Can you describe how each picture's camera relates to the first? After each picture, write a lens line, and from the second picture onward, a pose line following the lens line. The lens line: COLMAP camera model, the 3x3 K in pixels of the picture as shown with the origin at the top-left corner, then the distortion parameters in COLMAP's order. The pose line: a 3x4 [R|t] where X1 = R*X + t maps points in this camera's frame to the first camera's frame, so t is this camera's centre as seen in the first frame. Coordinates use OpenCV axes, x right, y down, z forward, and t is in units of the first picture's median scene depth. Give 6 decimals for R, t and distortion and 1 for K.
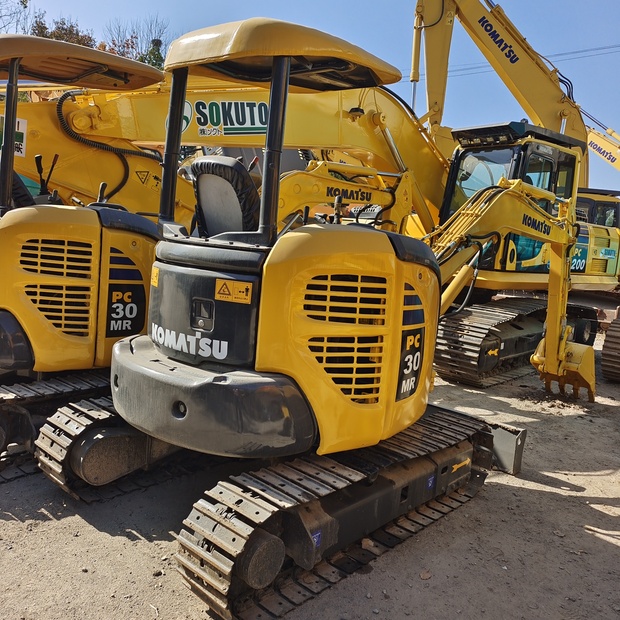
lens RADIAL K [[554.0, 0, 310.4], [0, 554.0, 311.7], [0, 0, 1]] dist [0.027726, 0.011310]
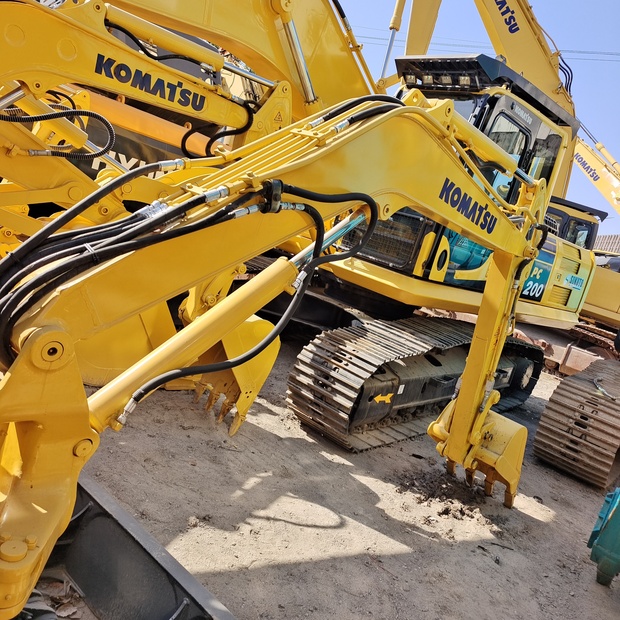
lens RADIAL K [[554.0, 0, 310.9], [0, 554.0, 308.5], [0, 0, 1]] dist [0.027726, 0.011310]
pose [[0.979336, 0.186757, 0.077608, 0.168636], [-0.190282, 0.980883, 0.040757, -0.040565], [-0.068513, -0.054682, 0.996151, 0.346851]]
